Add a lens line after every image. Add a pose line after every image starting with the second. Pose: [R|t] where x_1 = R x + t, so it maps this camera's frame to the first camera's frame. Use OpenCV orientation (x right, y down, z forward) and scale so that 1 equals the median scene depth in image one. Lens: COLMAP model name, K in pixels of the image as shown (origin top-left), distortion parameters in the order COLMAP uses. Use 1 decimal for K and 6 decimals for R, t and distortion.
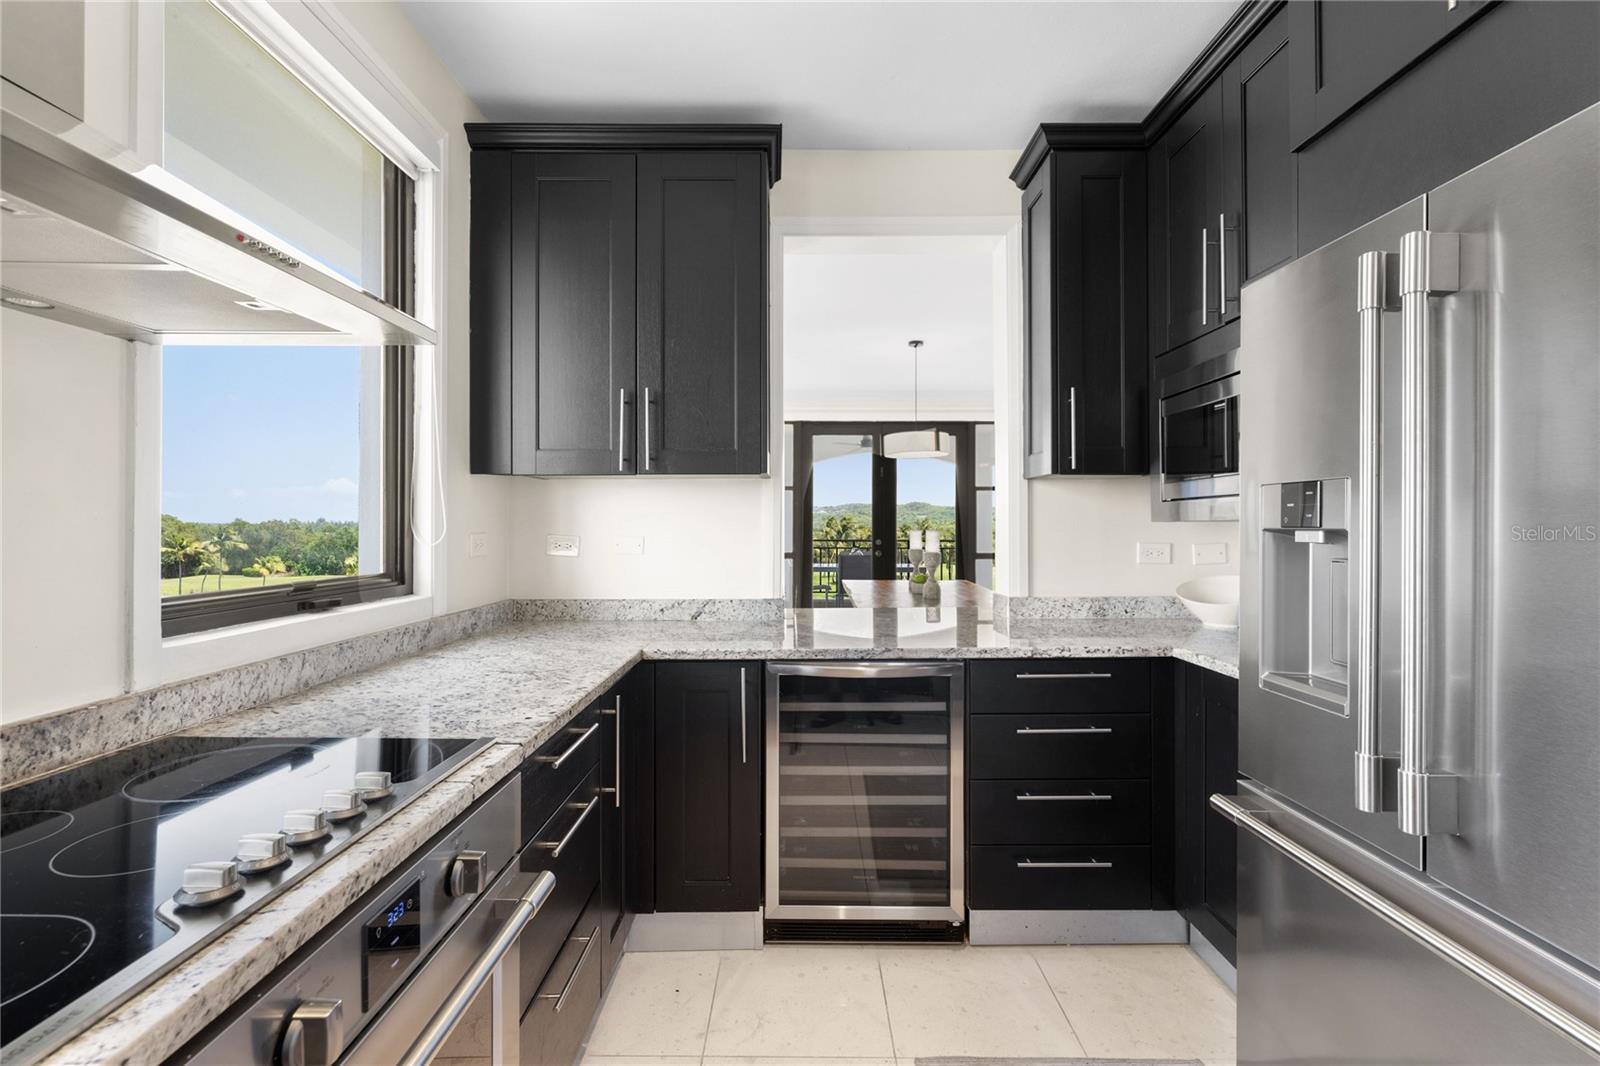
lens RADIAL K [[723.5, 0, 802.2], [0, 723.5, 530.4], [0, 0, 1]] dist [0.001549, -0.000084]
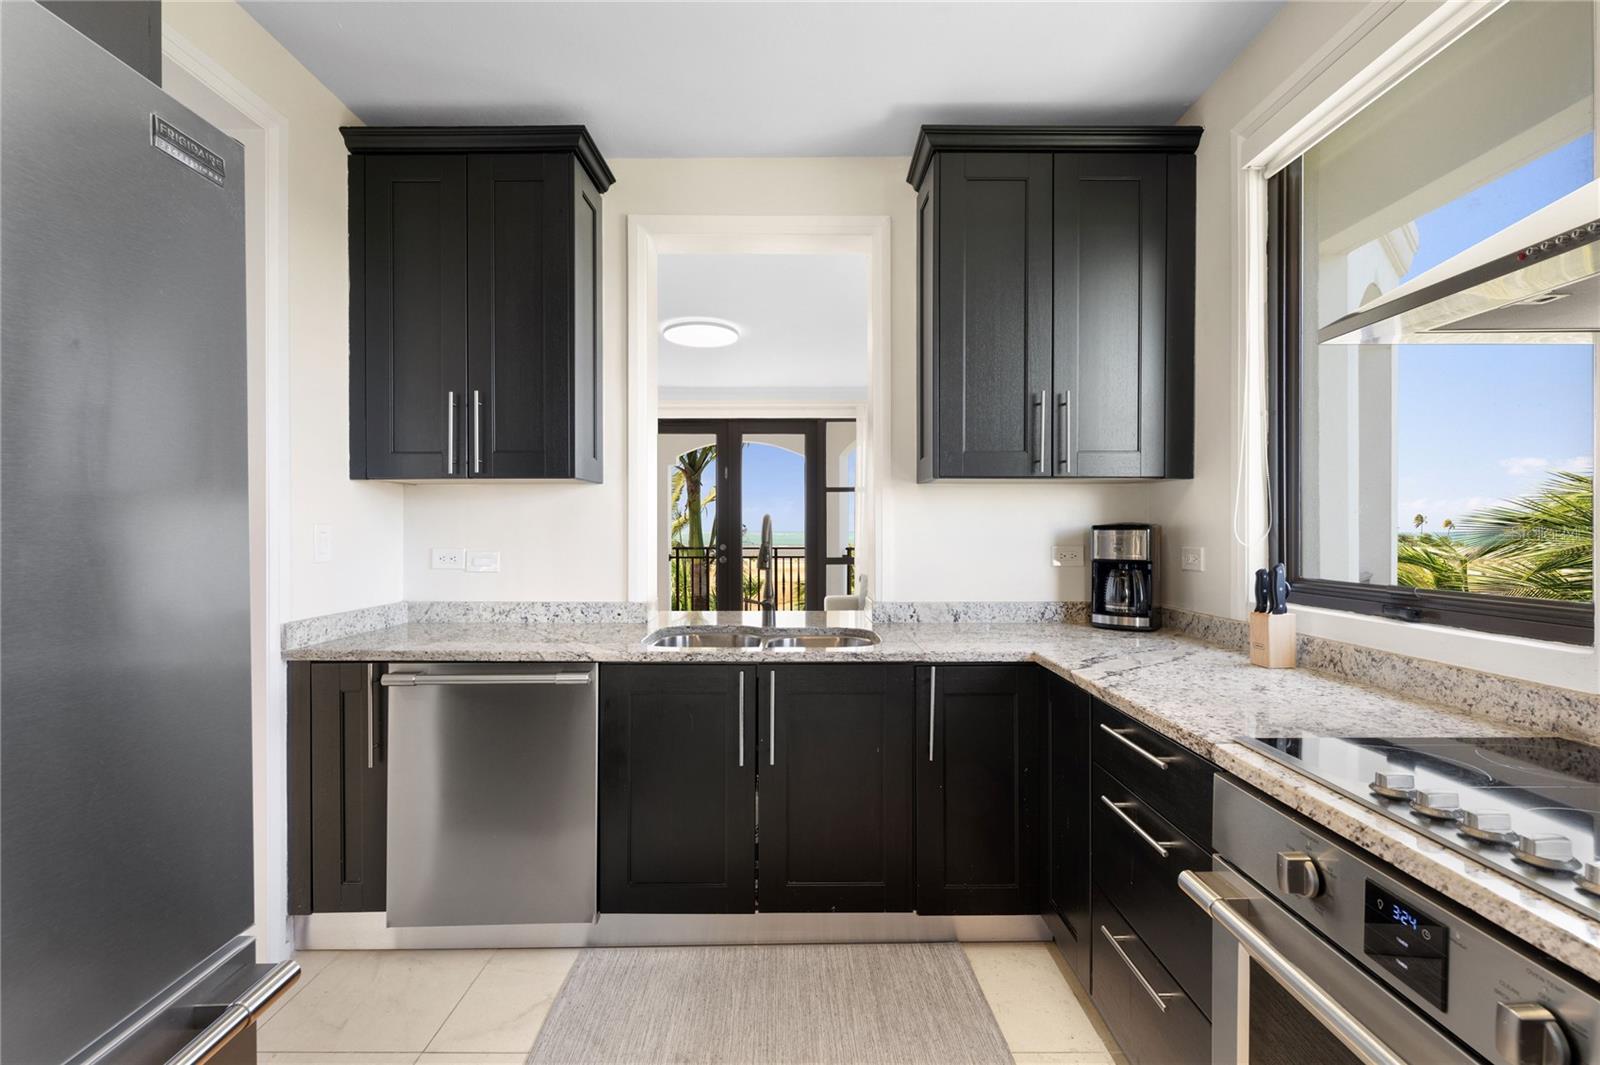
lens RADIAL K [[723.5, 0, 798.6], [0, 723.5, 531.2], [0, 0, 1]] dist [0.001549, -0.000084]
pose [[0.999995, -0.000902, -0.003181, 0.168885], [0.000890, 0.999993, -0.003737, -0.000365], [0.003185, 0.003734, 0.999988, 0.005252]]
